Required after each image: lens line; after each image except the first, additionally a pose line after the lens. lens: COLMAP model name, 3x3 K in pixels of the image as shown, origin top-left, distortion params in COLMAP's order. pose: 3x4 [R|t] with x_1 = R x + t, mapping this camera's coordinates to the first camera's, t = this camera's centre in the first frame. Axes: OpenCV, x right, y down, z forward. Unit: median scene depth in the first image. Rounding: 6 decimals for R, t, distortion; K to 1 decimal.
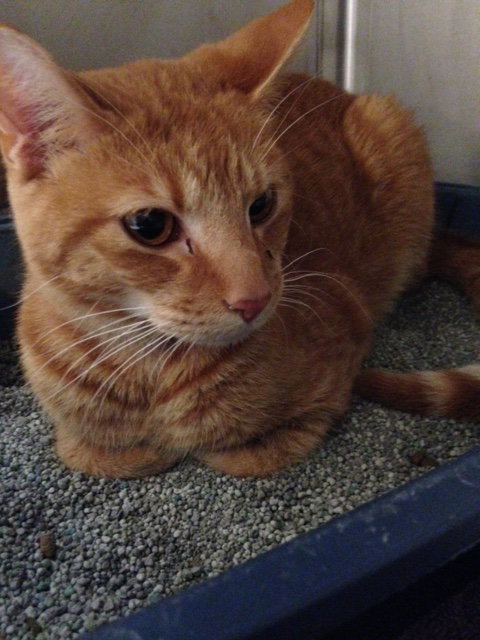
lens RADIAL K [[599.5, 0, 240.0], [0, 599.5, 320.0], [0, 0, 1]] dist [0.008197, 0.005196]
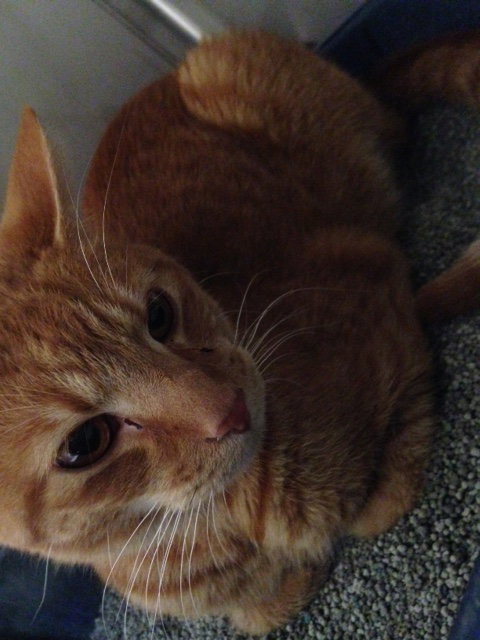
lens RADIAL K [[614.8, 0, 240.0], [0, 614.8, 320.0], [0, 0, 1]] dist [0.207209, -0.464651]
pose [[0.649006, -0.728597, -0.218949, 0.279804], [0.743678, 0.668258, -0.019361, -0.079370], [0.160420, -0.150262, 0.975544, 0.150080]]
